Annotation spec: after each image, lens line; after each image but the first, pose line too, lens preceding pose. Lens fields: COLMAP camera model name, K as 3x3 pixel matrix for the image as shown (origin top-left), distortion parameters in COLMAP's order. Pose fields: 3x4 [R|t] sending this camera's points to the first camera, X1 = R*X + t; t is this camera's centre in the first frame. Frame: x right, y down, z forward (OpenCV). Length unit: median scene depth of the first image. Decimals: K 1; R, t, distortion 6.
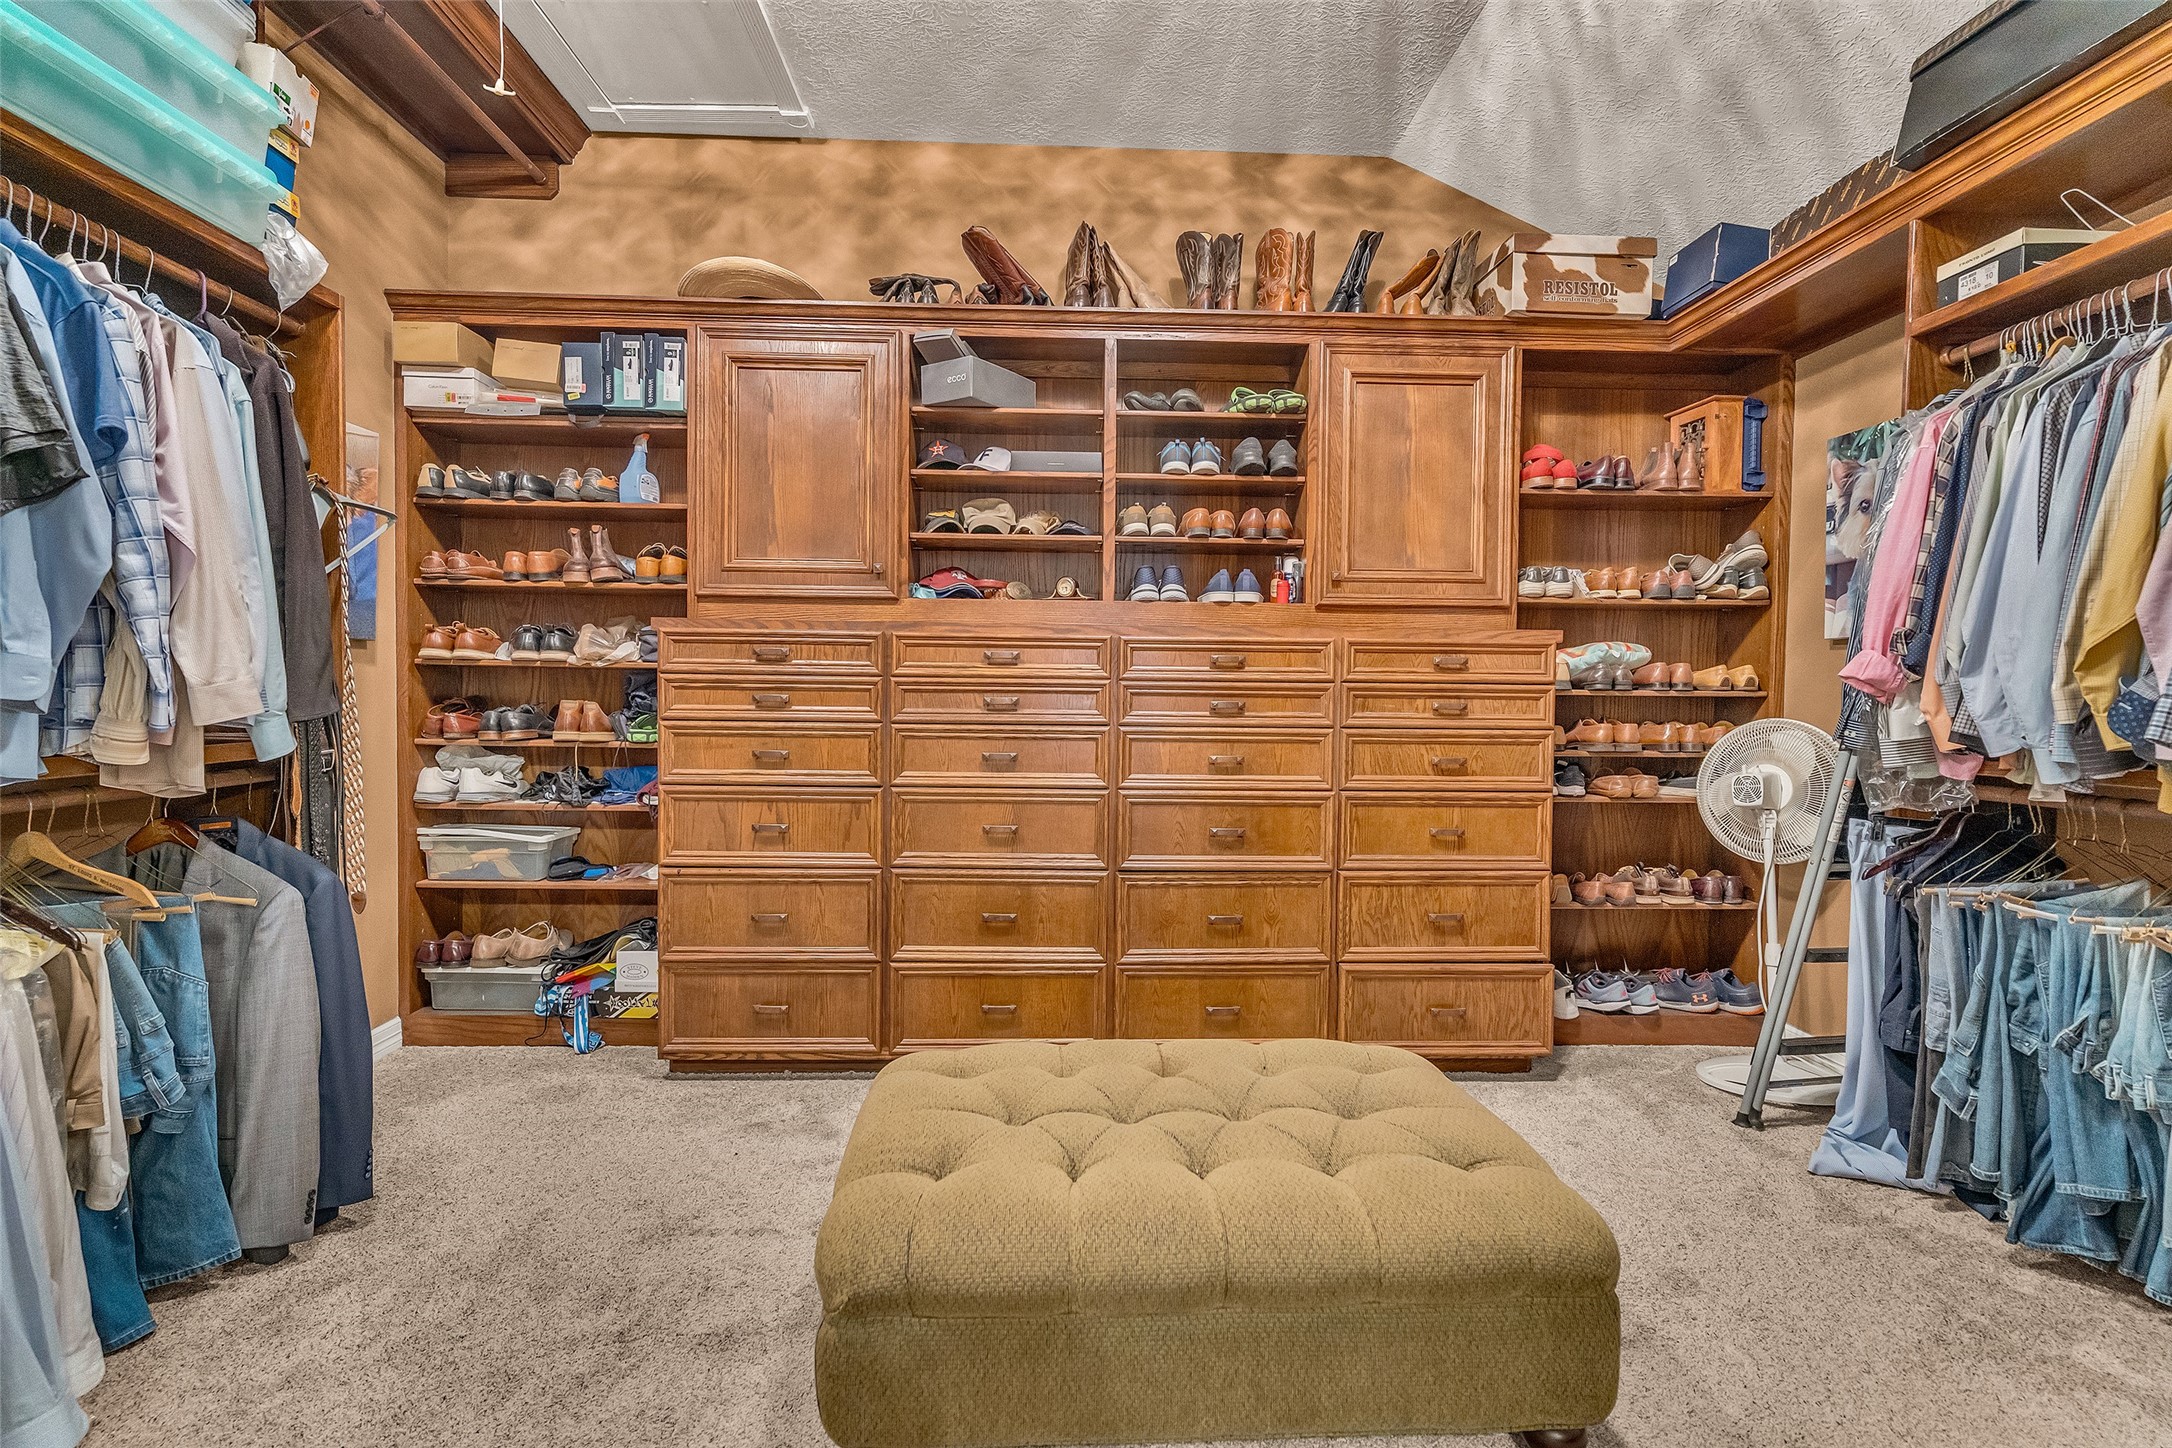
lens RADIAL K [[1034.2, 0, 1084.6], [0, 1034.2, 723.8], [0, 0, 1]] dist [0.003790, -0.001337]
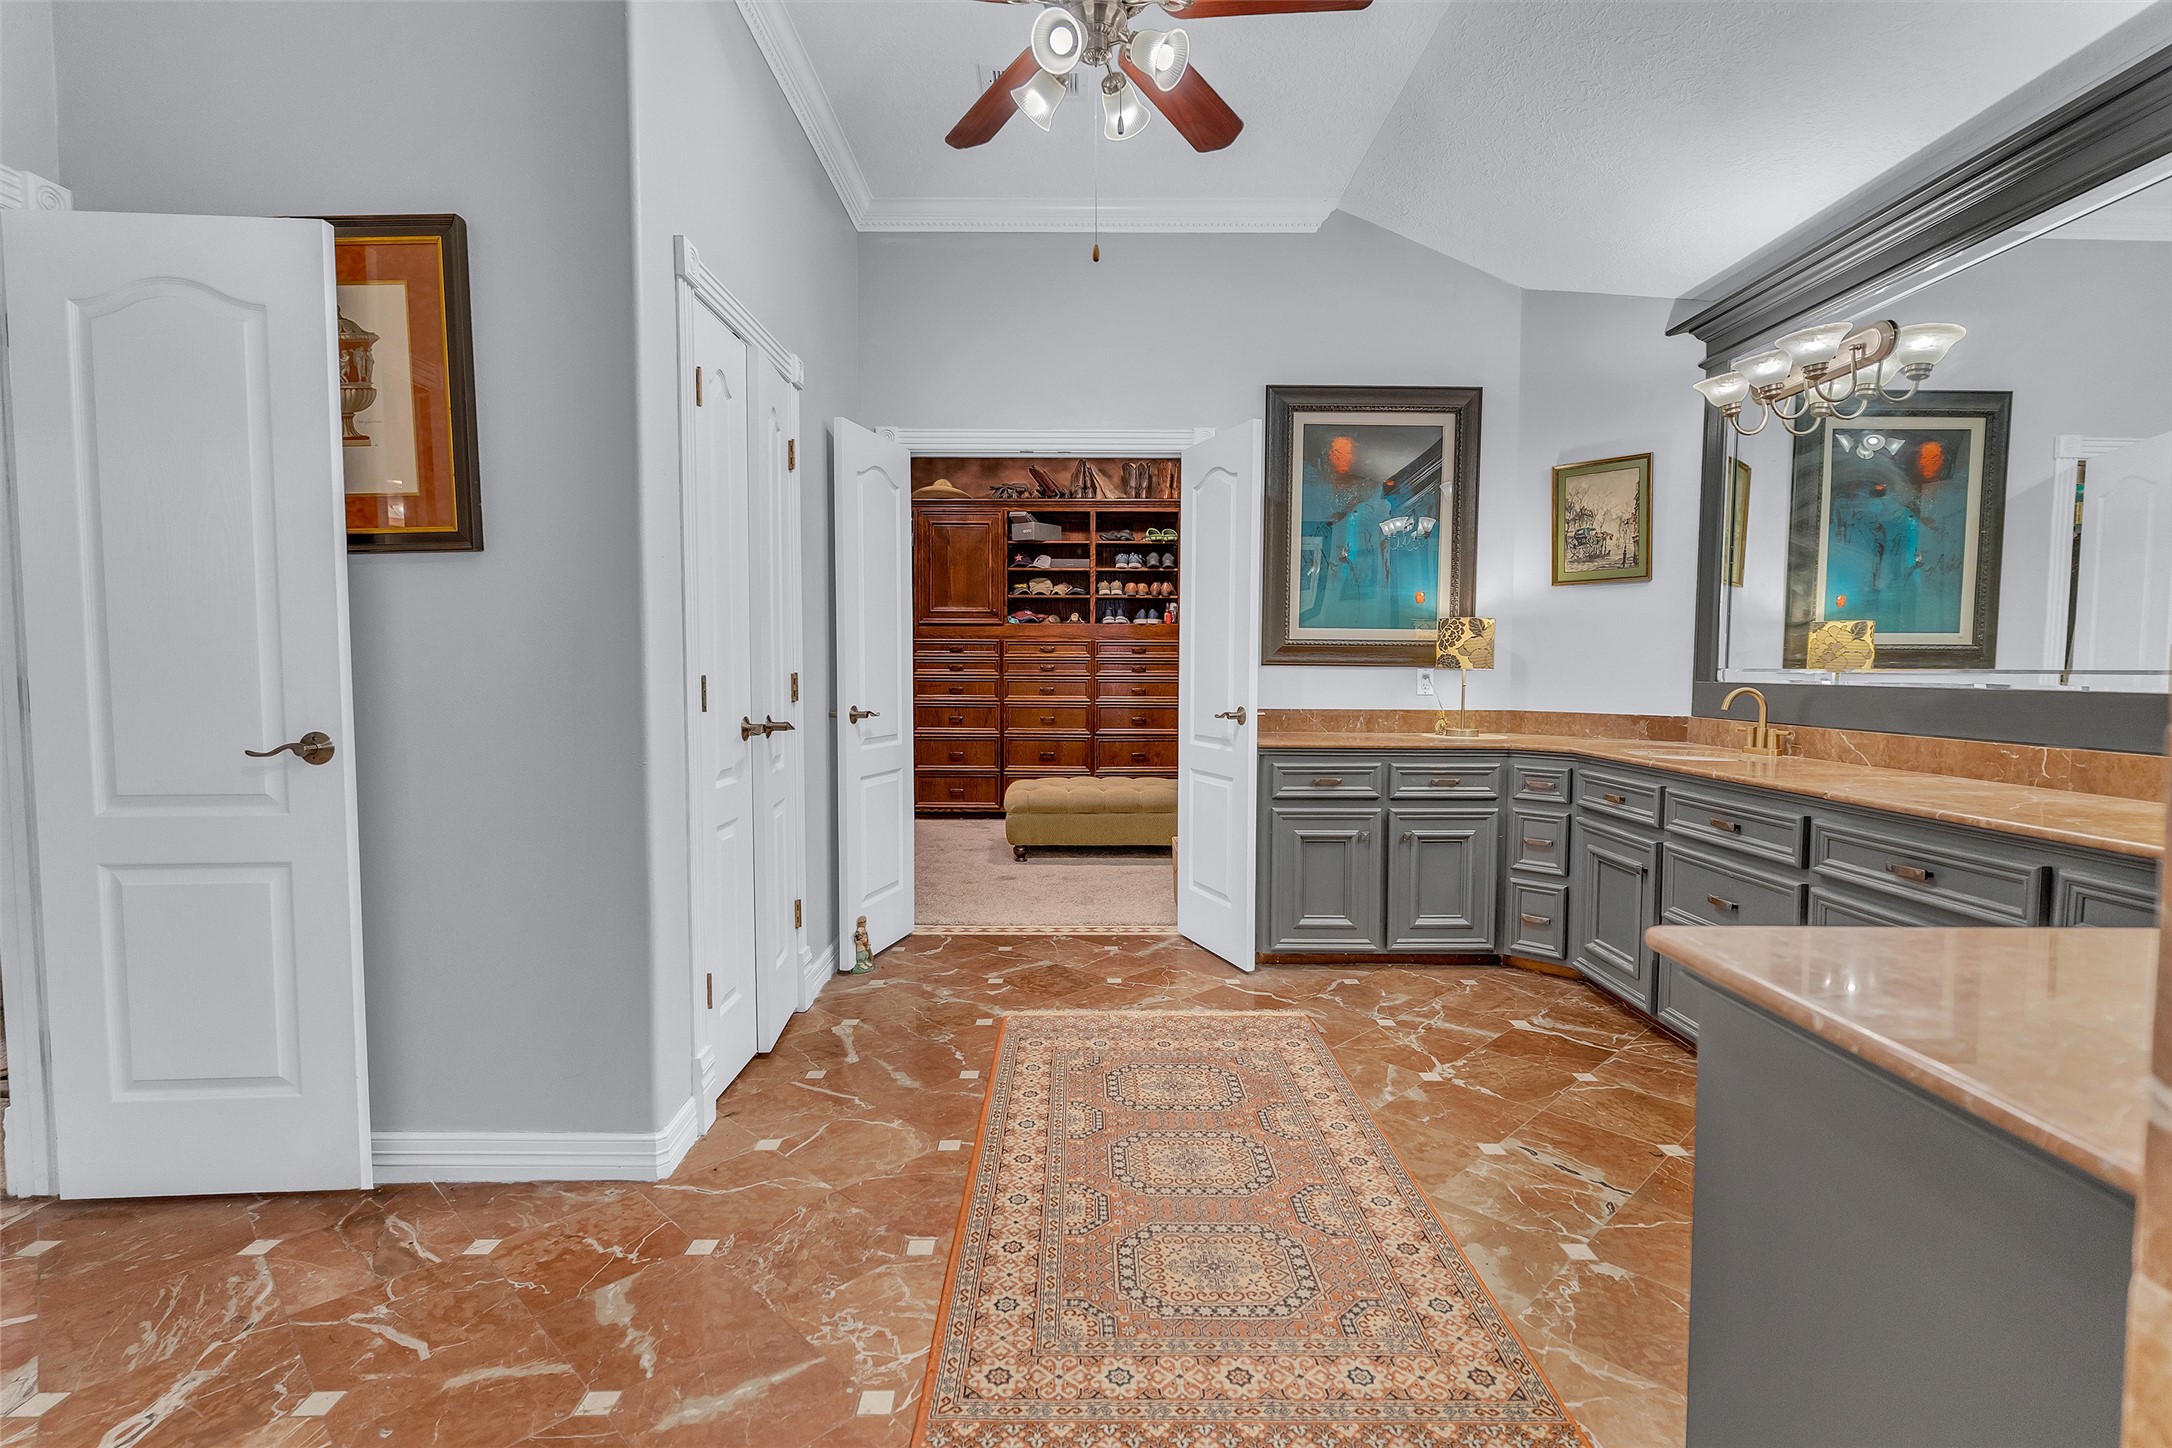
lens RADIAL K [[1034.2, 0, 1089.1], [0, 1034.2, 726.4], [0, 0, 1]] dist [0.003790, -0.001337]
pose [[0.999369, -0.005276, -0.035112, 0.094953], [0.006703, 0.999152, 0.040629, 0.017319], [0.034868, -0.040839, 0.998557, -1.328456]]
